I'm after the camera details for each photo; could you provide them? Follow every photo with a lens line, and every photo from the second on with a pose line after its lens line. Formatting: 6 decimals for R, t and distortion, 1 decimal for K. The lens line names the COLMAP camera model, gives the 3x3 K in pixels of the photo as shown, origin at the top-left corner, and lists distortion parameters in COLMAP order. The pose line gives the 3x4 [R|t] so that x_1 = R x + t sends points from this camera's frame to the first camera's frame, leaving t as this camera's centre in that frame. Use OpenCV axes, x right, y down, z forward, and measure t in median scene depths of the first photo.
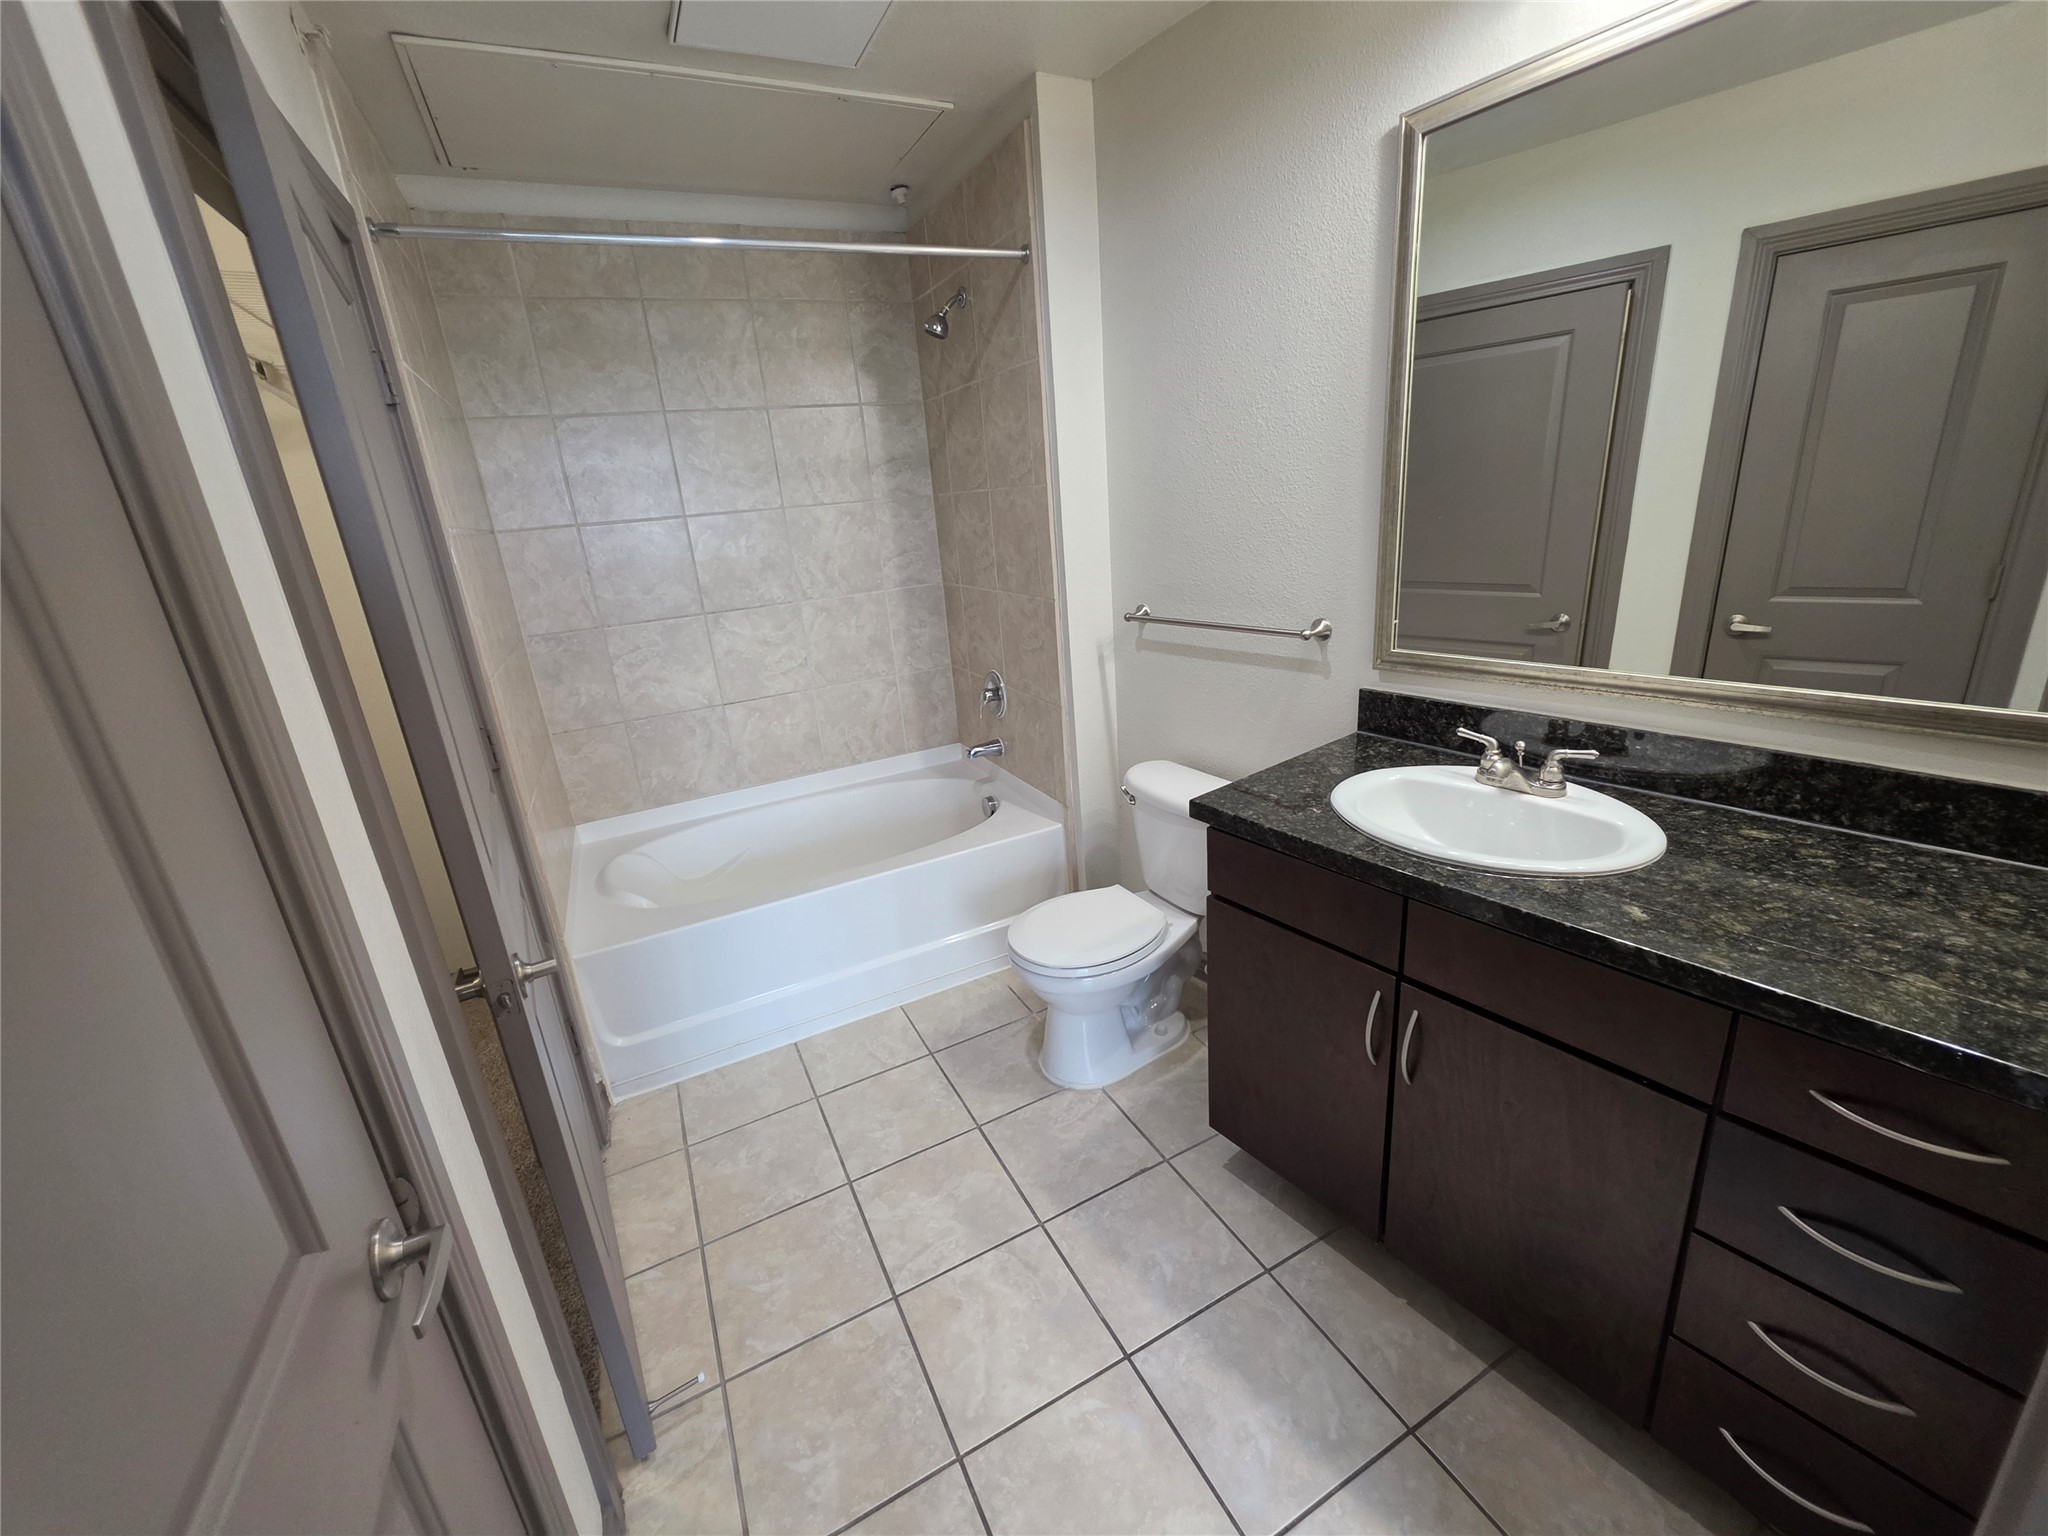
lens RADIAL K [[822.5, 0, 1024.2], [0, 822.5, 770.3], [0, 0, 1]] dist [-0.002673, 0.000317]
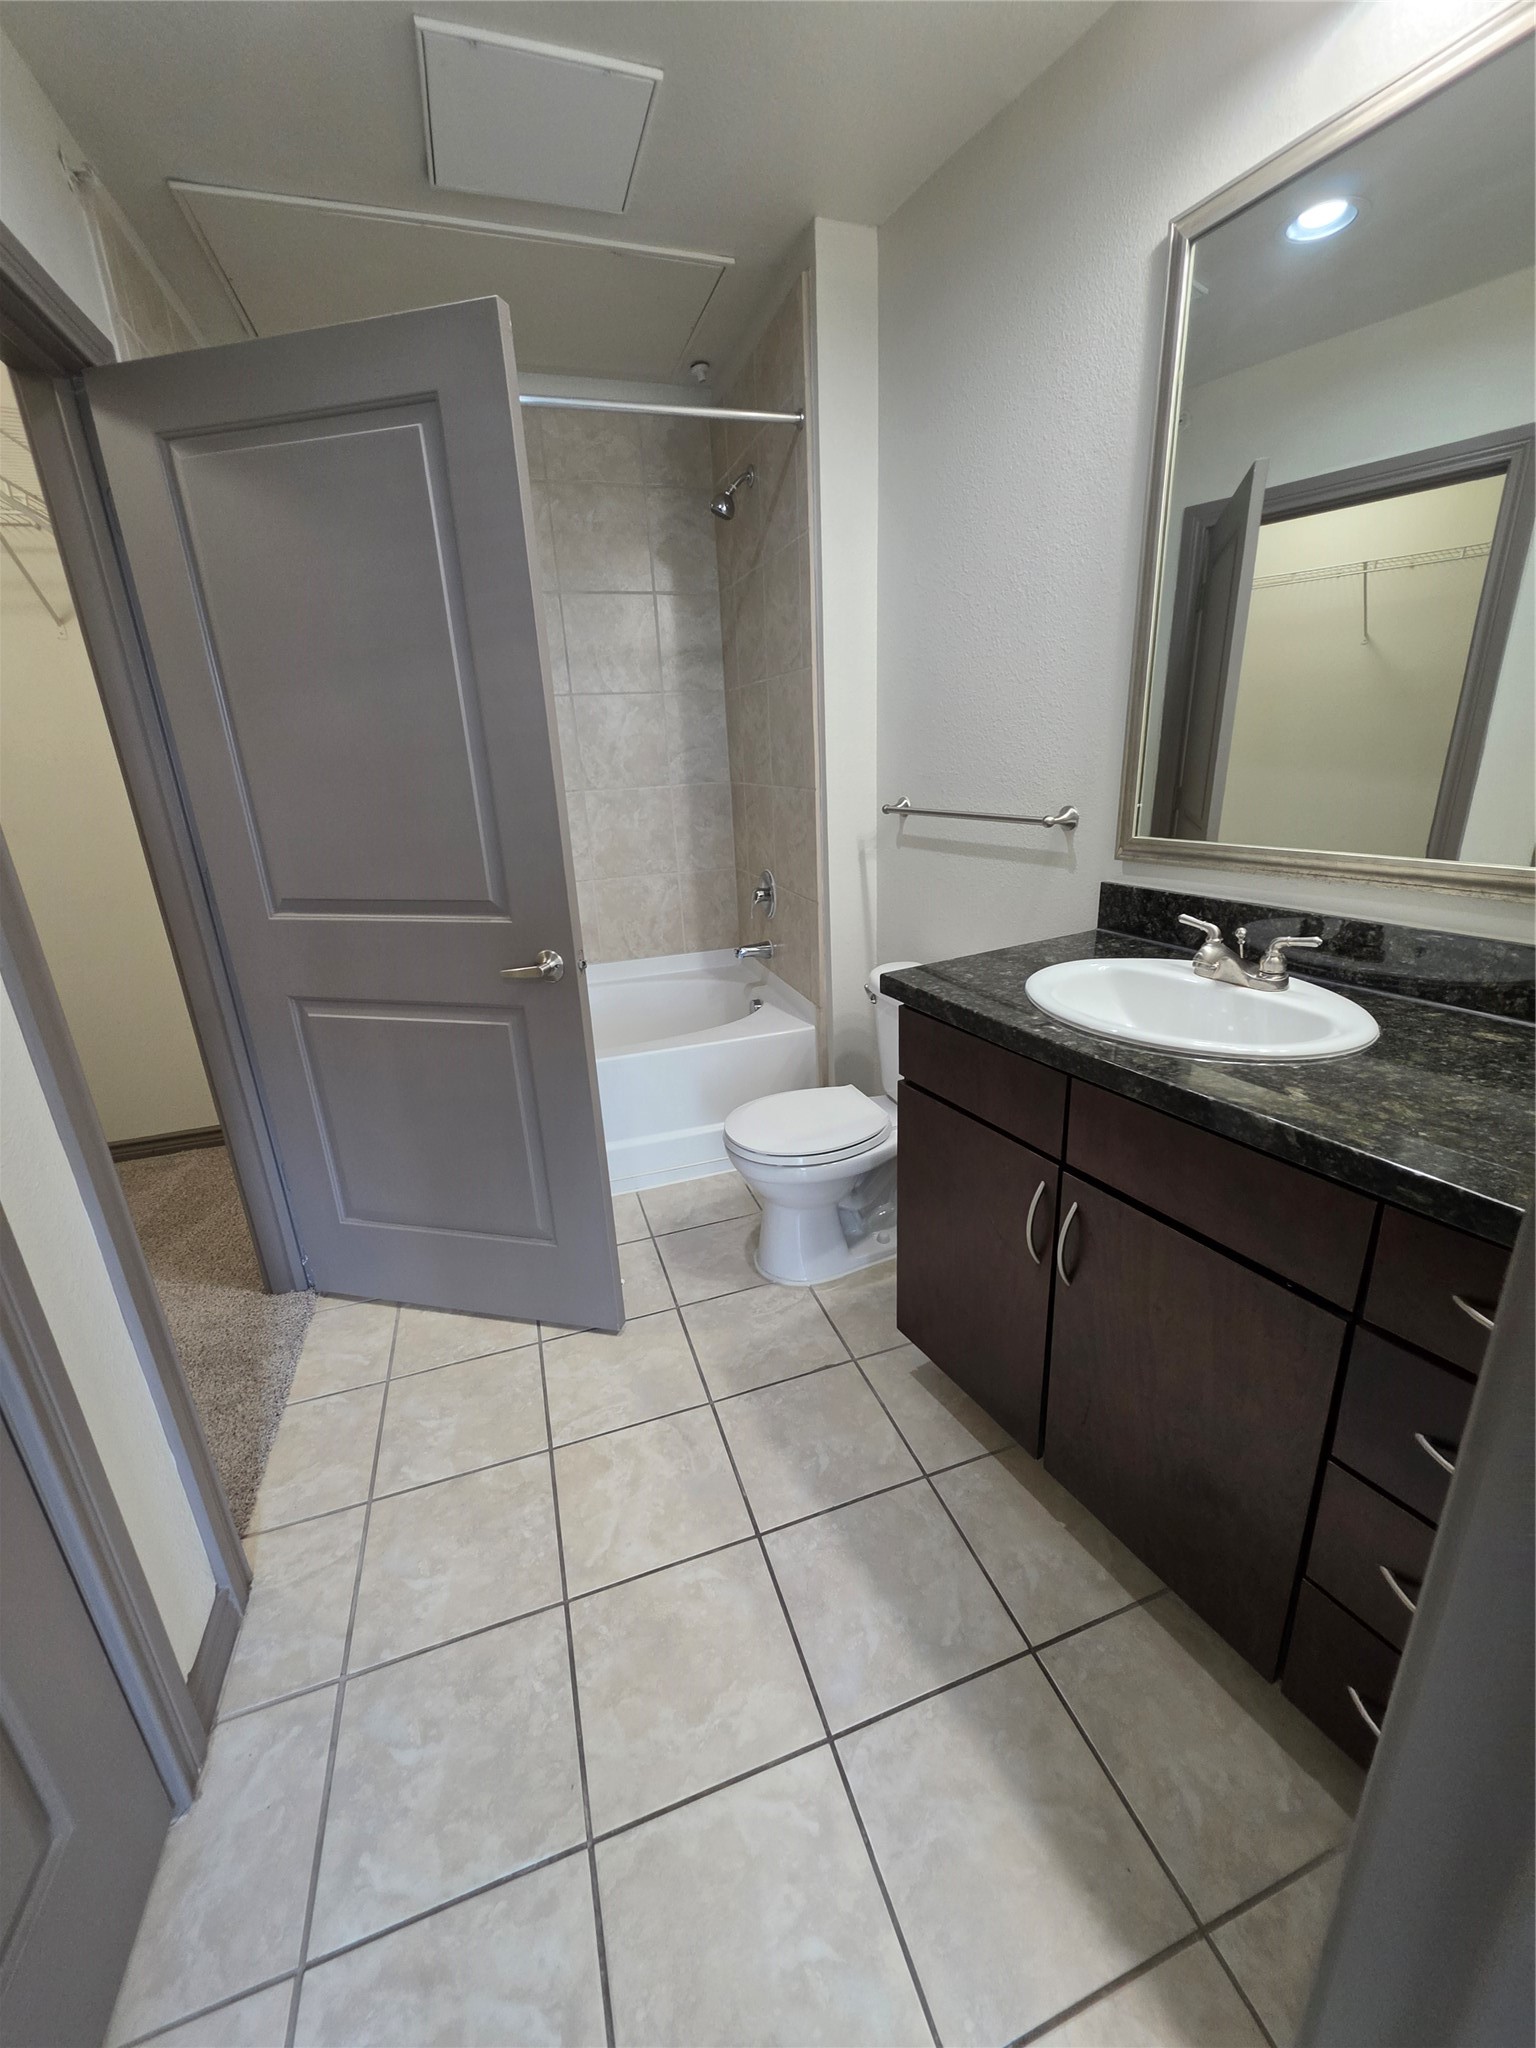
lens RADIAL K [[822.5, 0, 767.8], [0, 822.5, 1027.8], [0, 0, 1]] dist [-0.002673, 0.000317]
pose [[0.989962, 0.081081, -0.115760, 0.185863], [-0.078568, 0.996567, 0.026120, 0.082355], [0.117481, -0.016763, 0.992934, 0.042335]]
